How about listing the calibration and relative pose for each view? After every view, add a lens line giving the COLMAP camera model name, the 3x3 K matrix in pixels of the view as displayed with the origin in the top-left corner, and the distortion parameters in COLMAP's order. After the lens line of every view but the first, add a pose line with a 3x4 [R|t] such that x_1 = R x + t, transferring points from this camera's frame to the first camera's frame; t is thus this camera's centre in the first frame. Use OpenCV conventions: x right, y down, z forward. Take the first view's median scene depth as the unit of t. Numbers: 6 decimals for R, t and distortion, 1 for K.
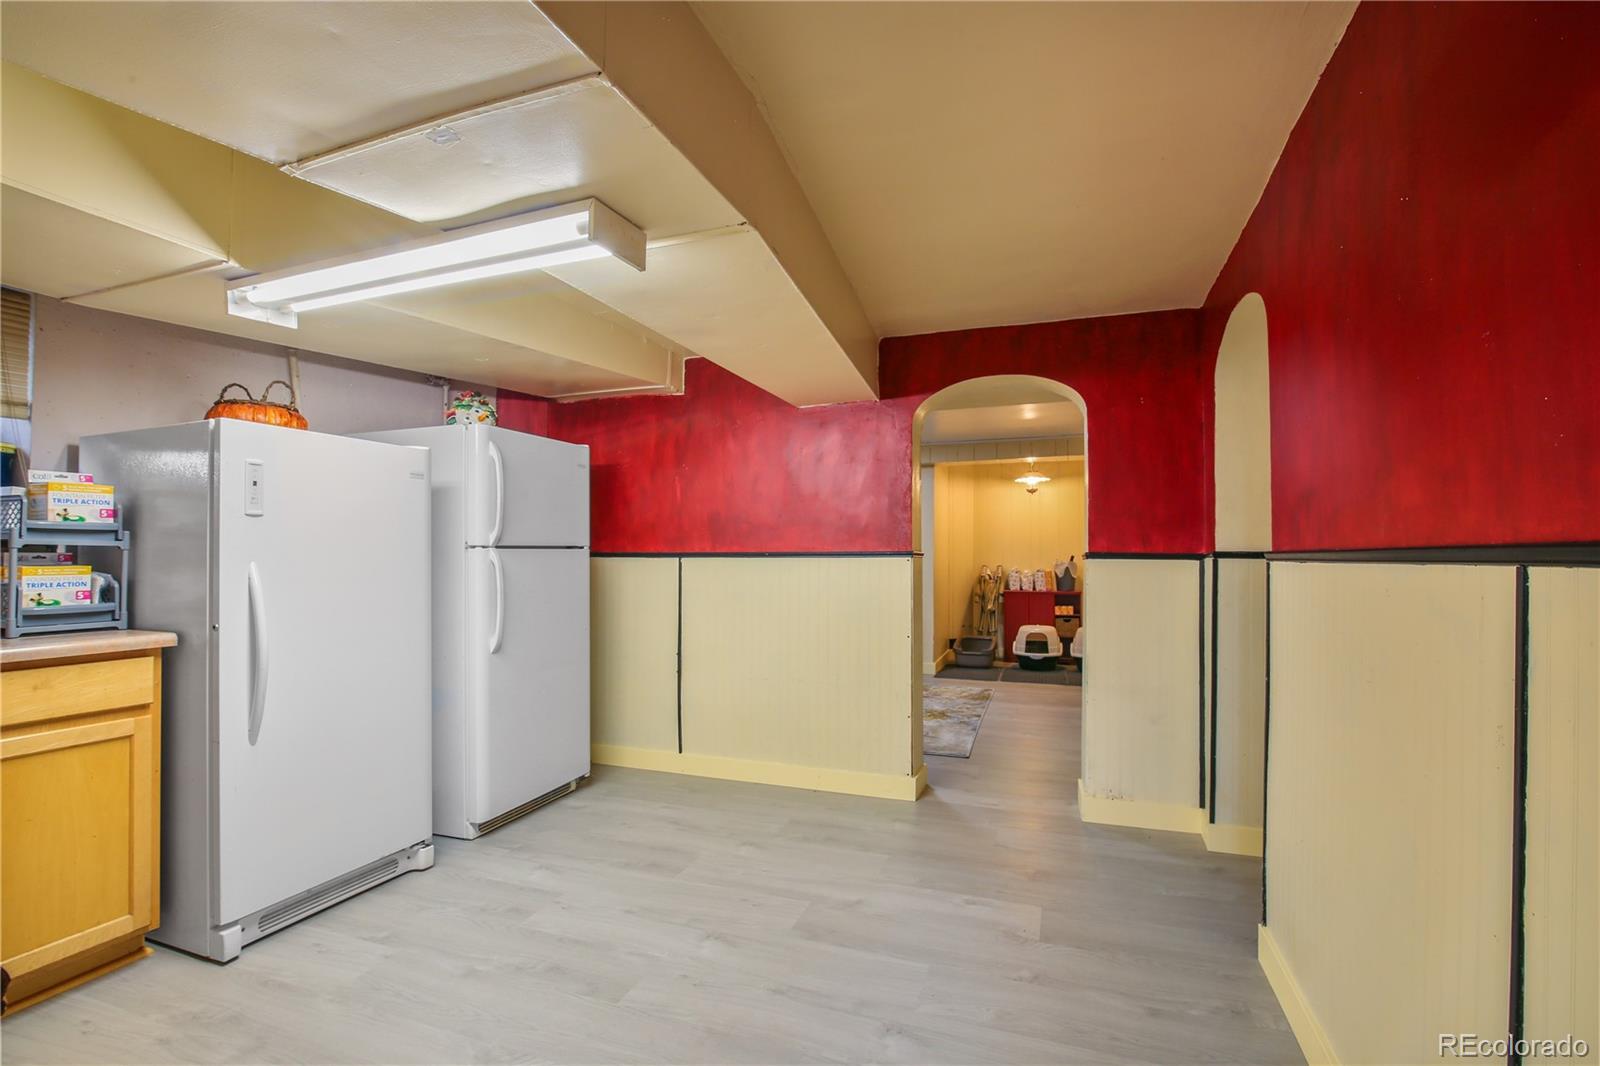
lens RADIAL K [[742.9, 0, 800.0], [0, 742.9, 540.4], [0, 0, 1]] dist [-0.028313, -0.002676]
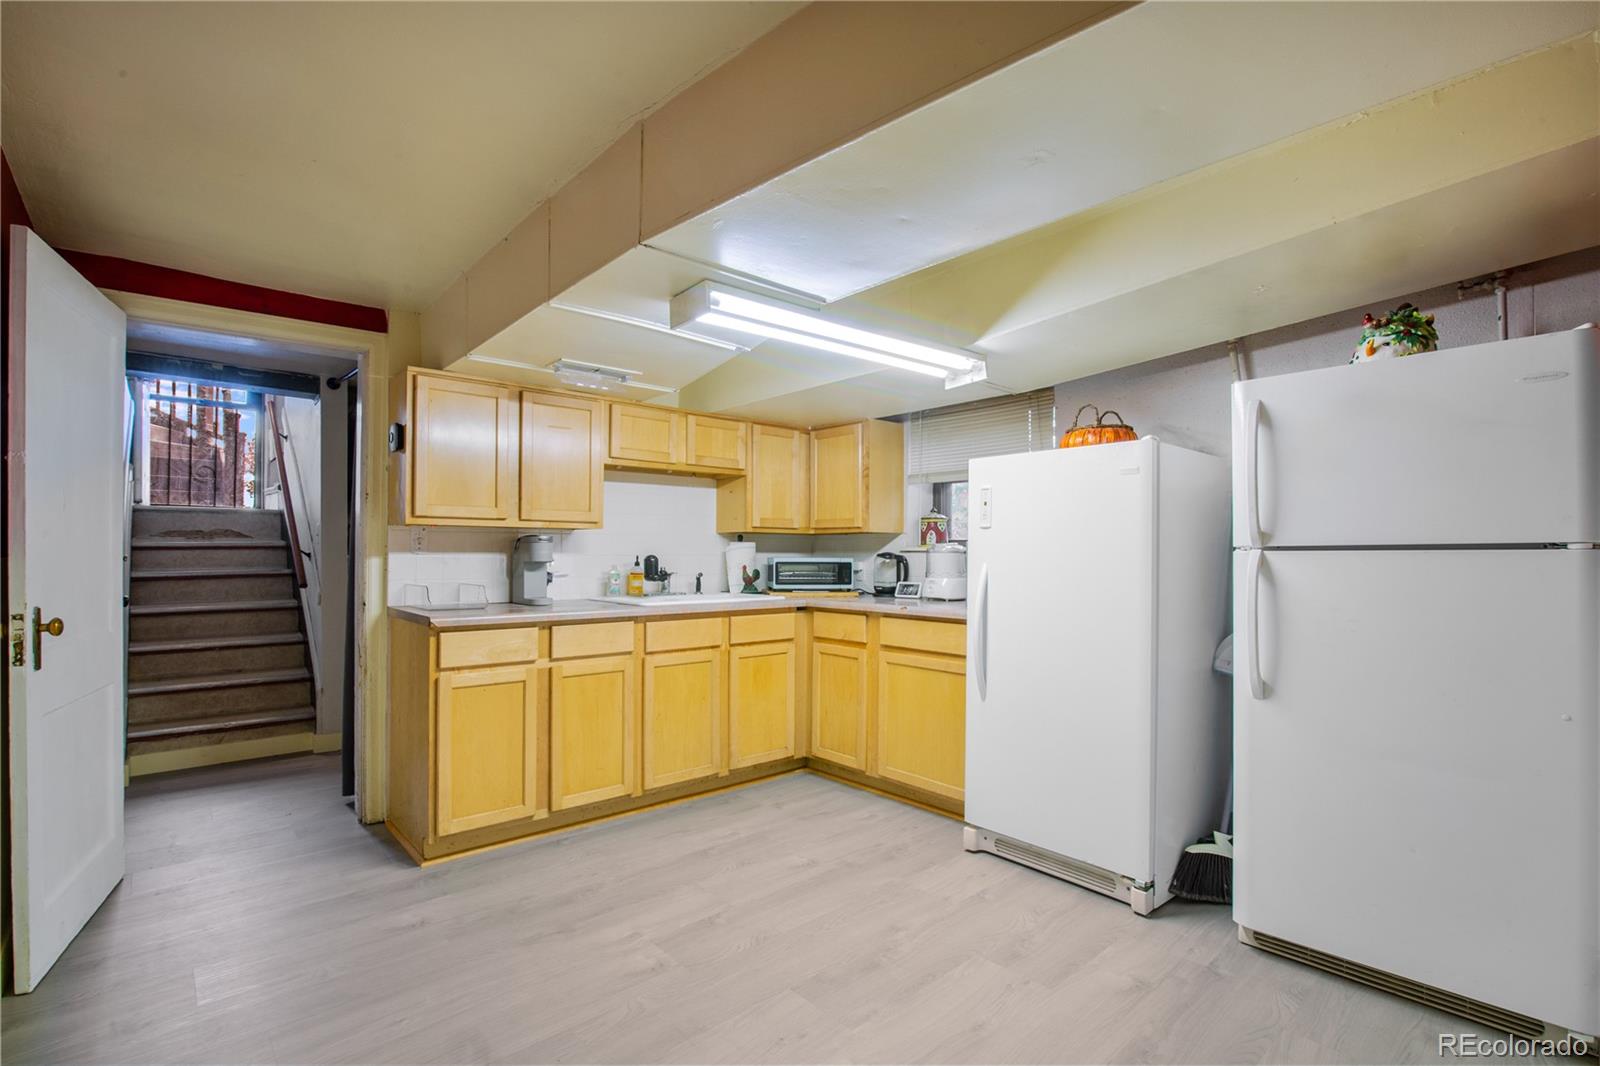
lens RADIAL K [[742.9, 0, 804.0], [0, 742.9, 541.2], [0, 0, 1]] dist [-0.028313, -0.002676]
pose [[-0.470263, -0.010531, -0.882463, 0.577587], [0.007208, 0.999850, -0.015772, 0.009577], [0.882497, -0.013778, -0.470117, 1.309036]]
